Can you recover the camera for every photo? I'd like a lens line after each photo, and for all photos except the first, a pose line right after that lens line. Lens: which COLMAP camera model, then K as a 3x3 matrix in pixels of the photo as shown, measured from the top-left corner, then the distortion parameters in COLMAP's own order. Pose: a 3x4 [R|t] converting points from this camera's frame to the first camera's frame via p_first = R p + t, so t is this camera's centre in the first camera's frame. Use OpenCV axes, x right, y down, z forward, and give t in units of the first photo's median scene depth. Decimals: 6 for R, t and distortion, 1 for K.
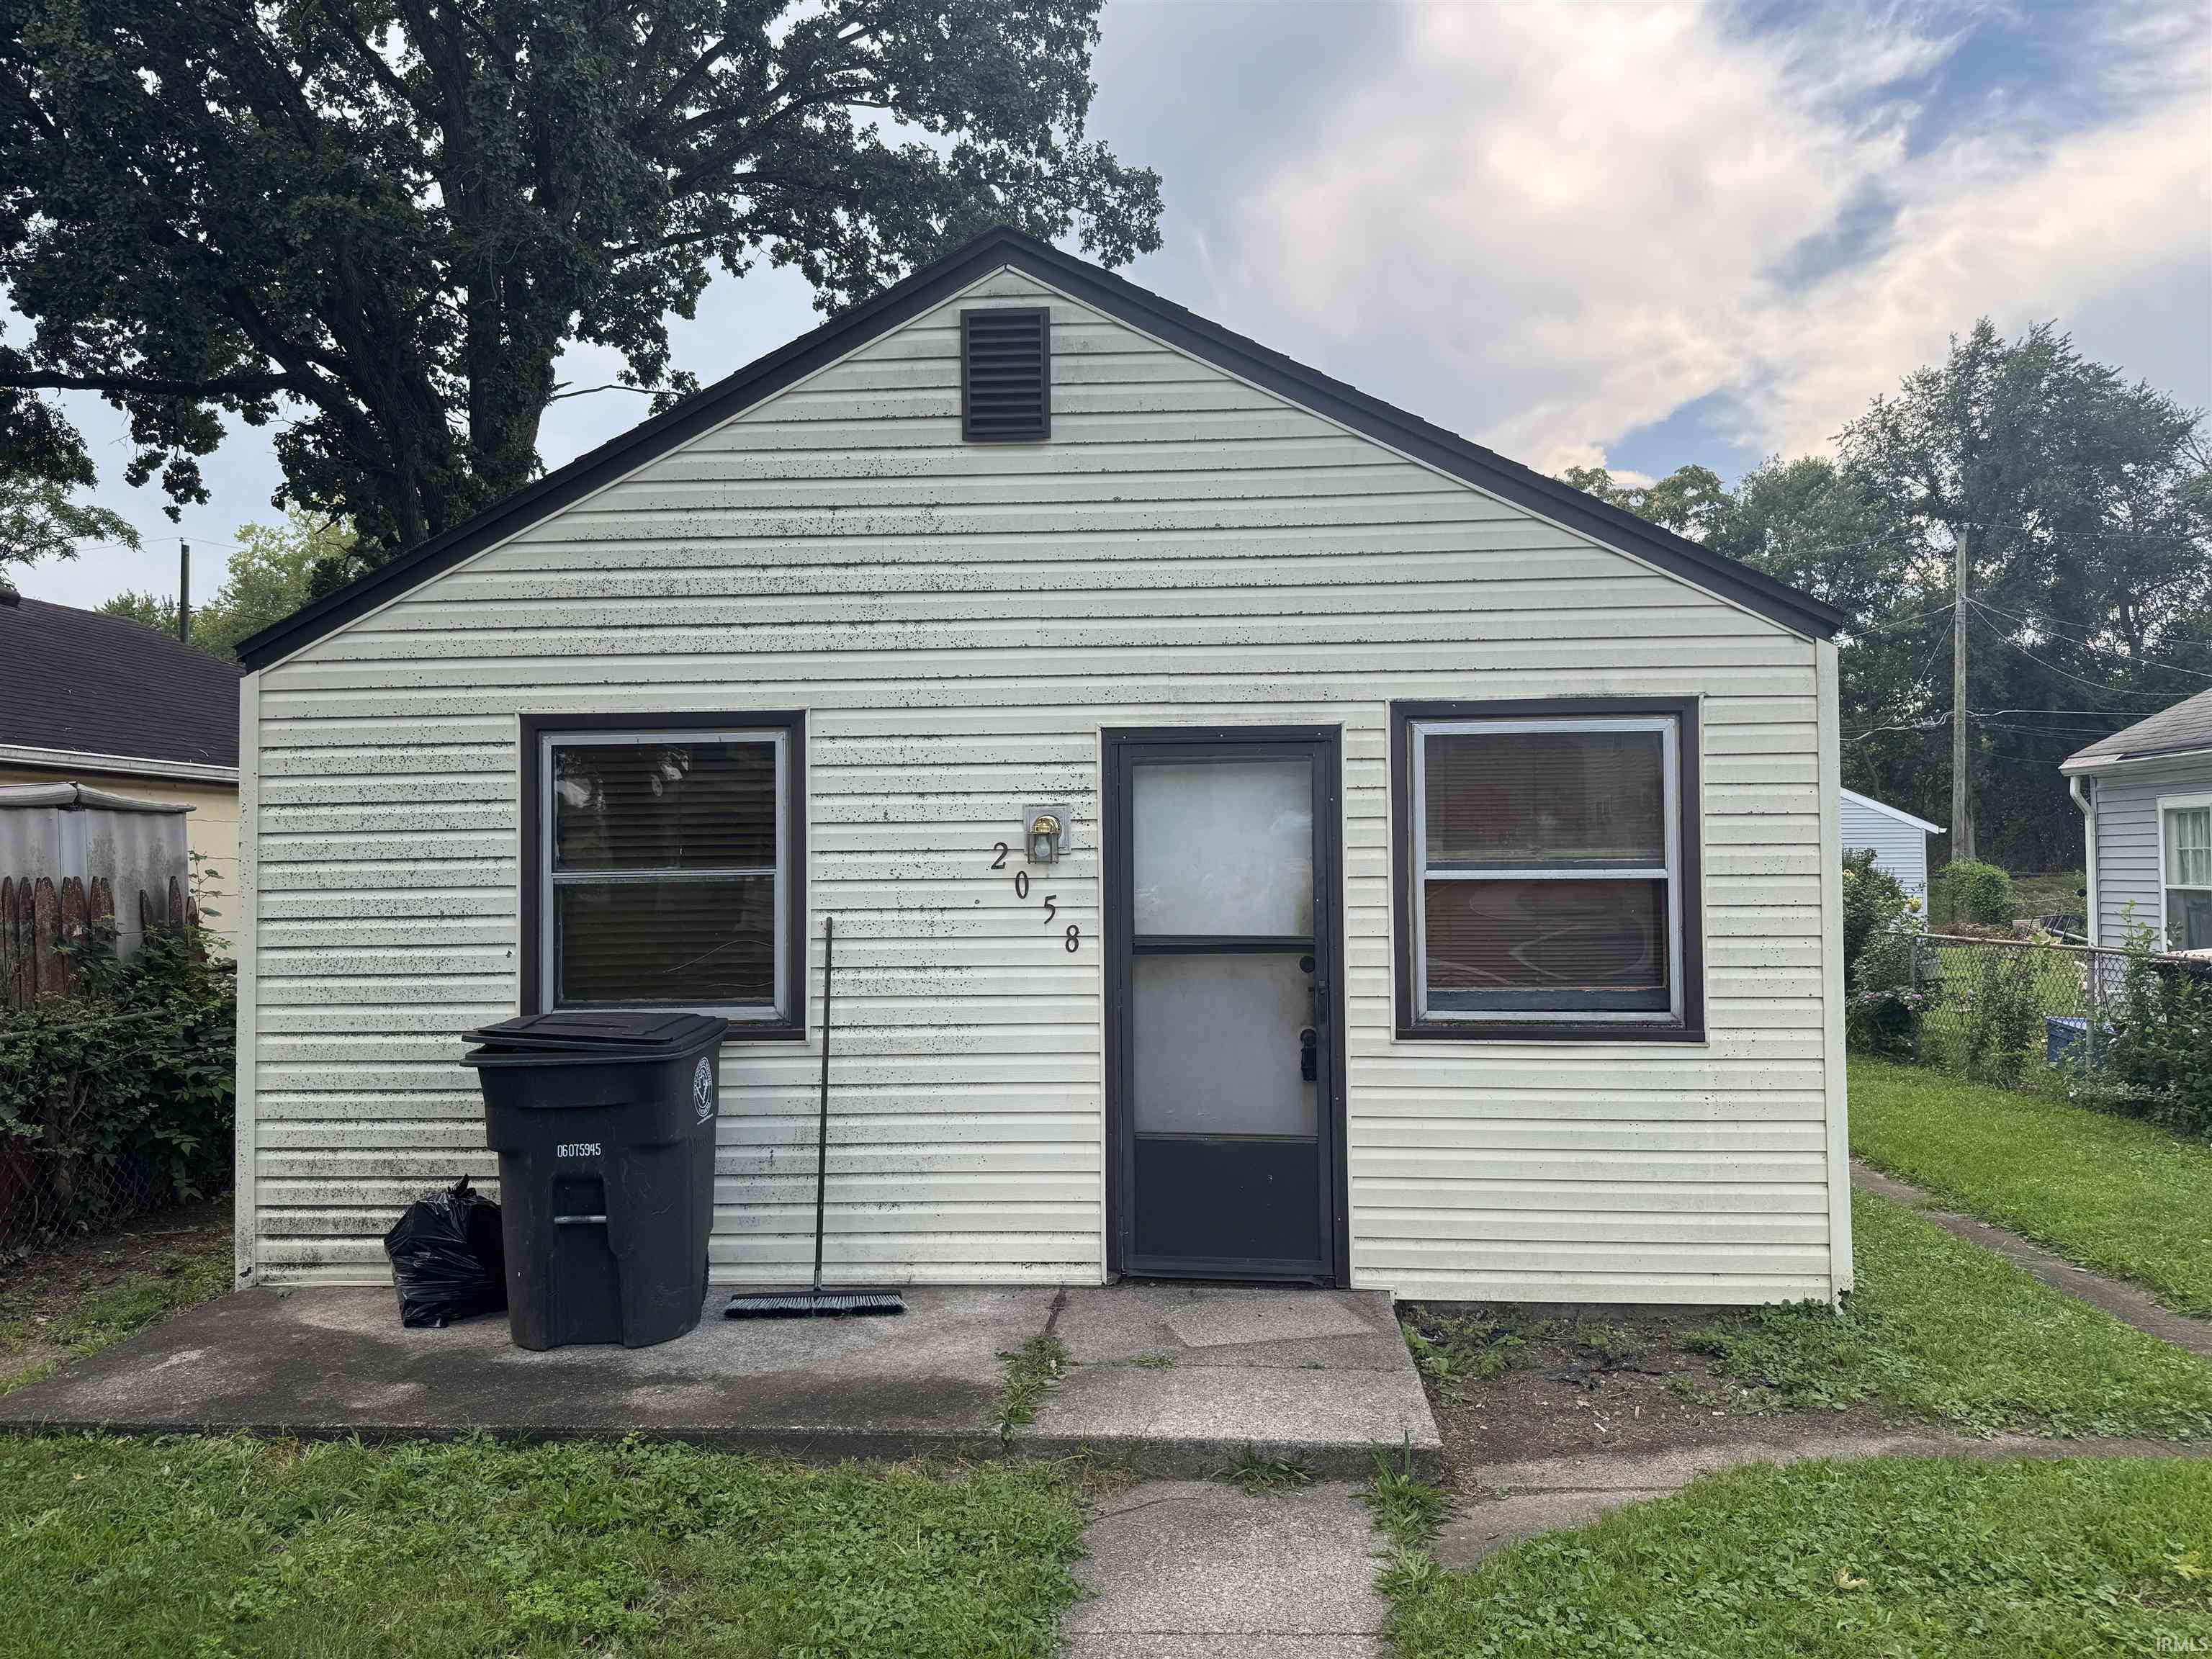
lens RADIAL K [[1553.7, 0, 1103.7], [0, 1553.7, 831.7], [0, 0, 1]] dist [0.052132, -0.018739]
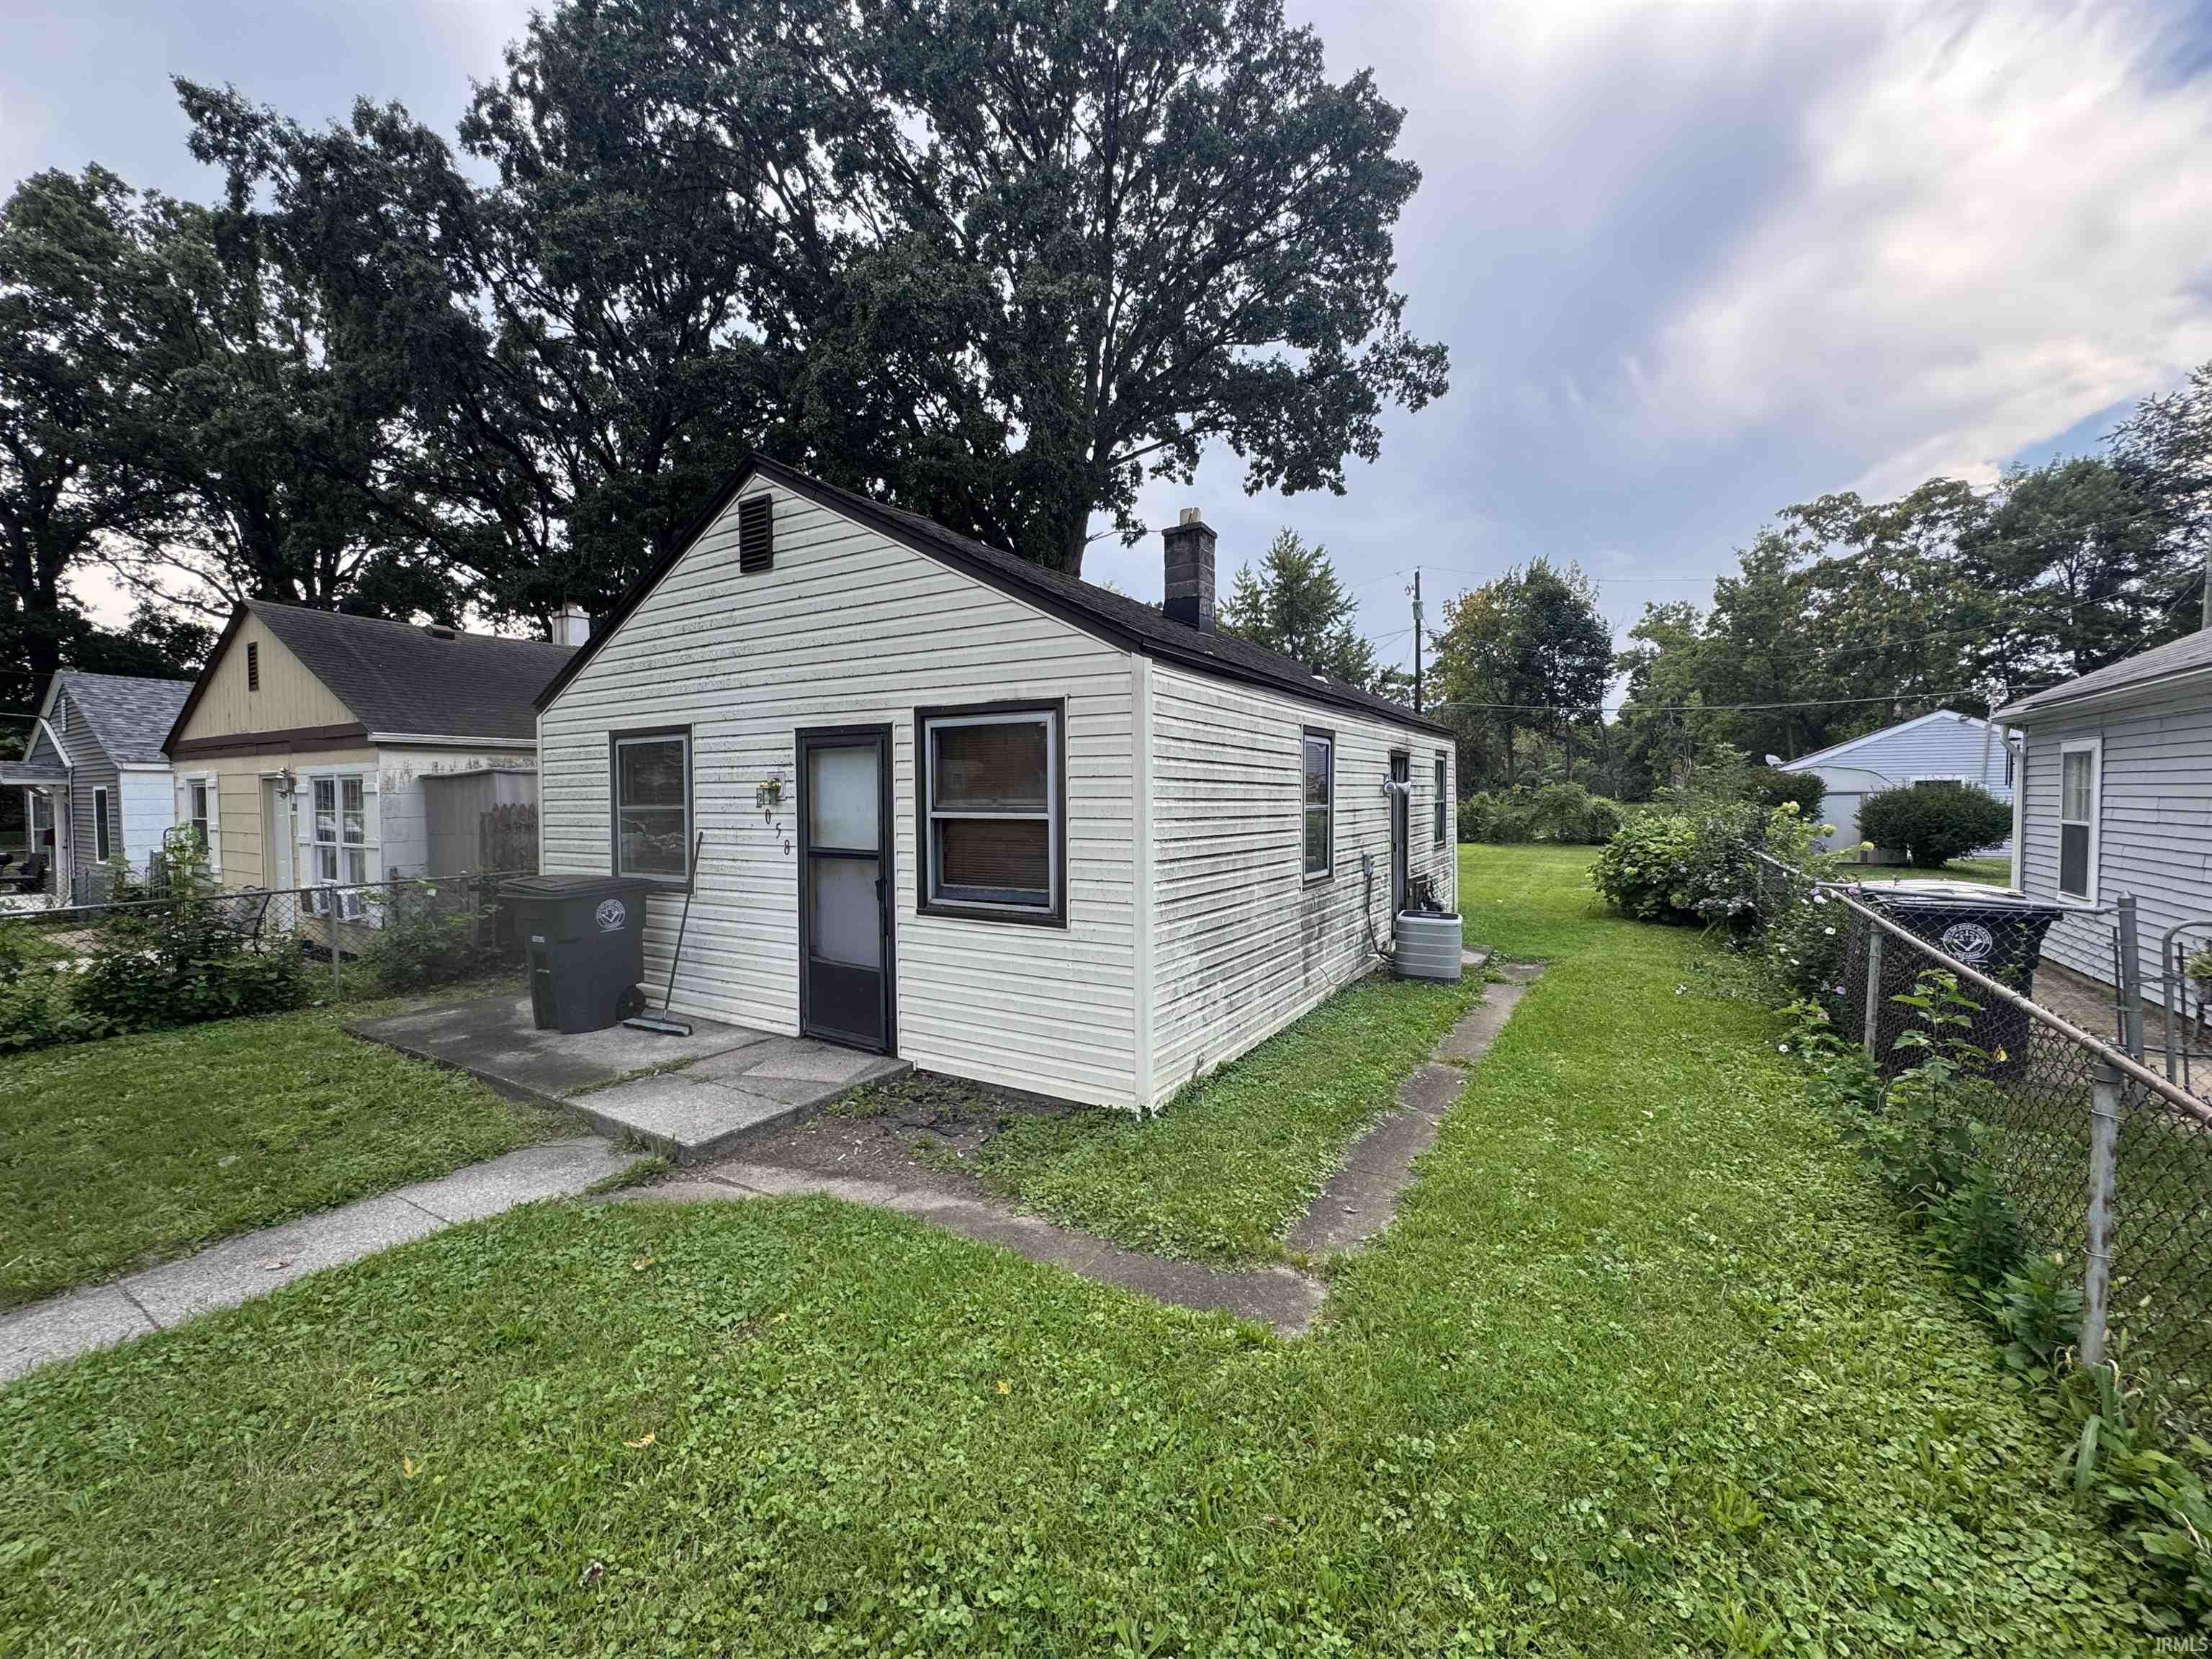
lens RADIAL K [[887.1, 0, 1109.3], [0, 887.1, 824.2], [0, 0, 1]] dist [0.008187, -0.000118]
pose [[0.879994, 0.021540, -0.474495, 0.804196], [0.005791, 0.998410, 0.056064, -0.013164], [0.474949, -0.052084, 0.878471, 0.276338]]
